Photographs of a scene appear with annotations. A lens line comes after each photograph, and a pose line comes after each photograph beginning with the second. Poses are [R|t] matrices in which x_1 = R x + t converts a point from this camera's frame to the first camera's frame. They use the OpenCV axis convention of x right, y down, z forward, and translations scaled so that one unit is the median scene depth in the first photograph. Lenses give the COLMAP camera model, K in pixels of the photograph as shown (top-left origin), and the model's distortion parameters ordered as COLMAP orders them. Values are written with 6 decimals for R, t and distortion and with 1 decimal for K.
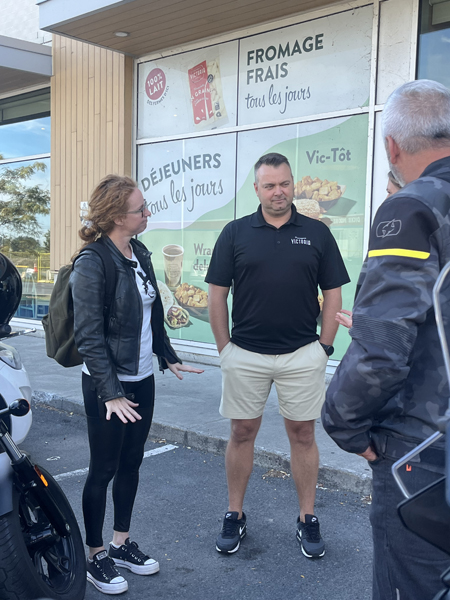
lens RADIAL K [[732.7, 0, 223.8], [0, 732.7, 305.0], [0, 0, 1]] dist [0.059643, 0.000000]
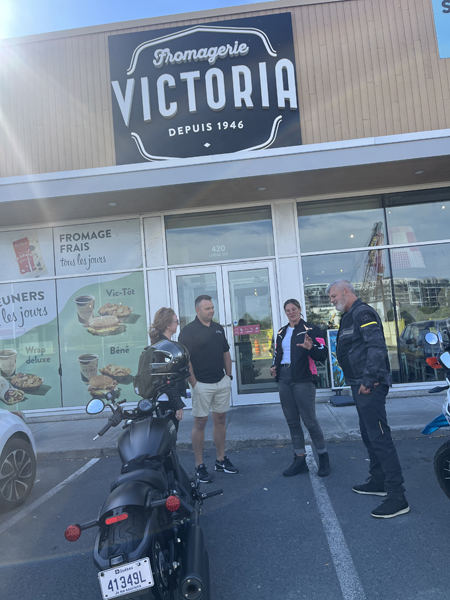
lens RADIAL K [[463.5, 0, 223.5], [0, 463.5, 303.0], [0, 0, 1]] dist [0.083377, -0.083806]
pose [[0.793787, -0.032749, 0.607313, -0.342755], [0.131741, 0.984100, -0.119124, -0.000033], [-0.593756, 0.174567, 0.785481, -0.076875]]
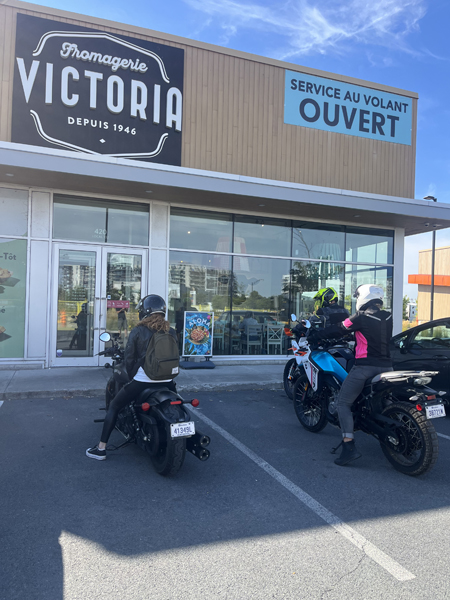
lens RADIAL K [[463.5, 0, 225.9], [0, 463.5, 297.4], [0, 0, 1]] dist [0.083377, -0.083806]
pose [[0.474983, 0.010918, 0.879927, -0.642904], [0.033933, 0.998952, -0.030712, -0.026883], [-0.879340, 0.044446, 0.474115, -0.132651]]
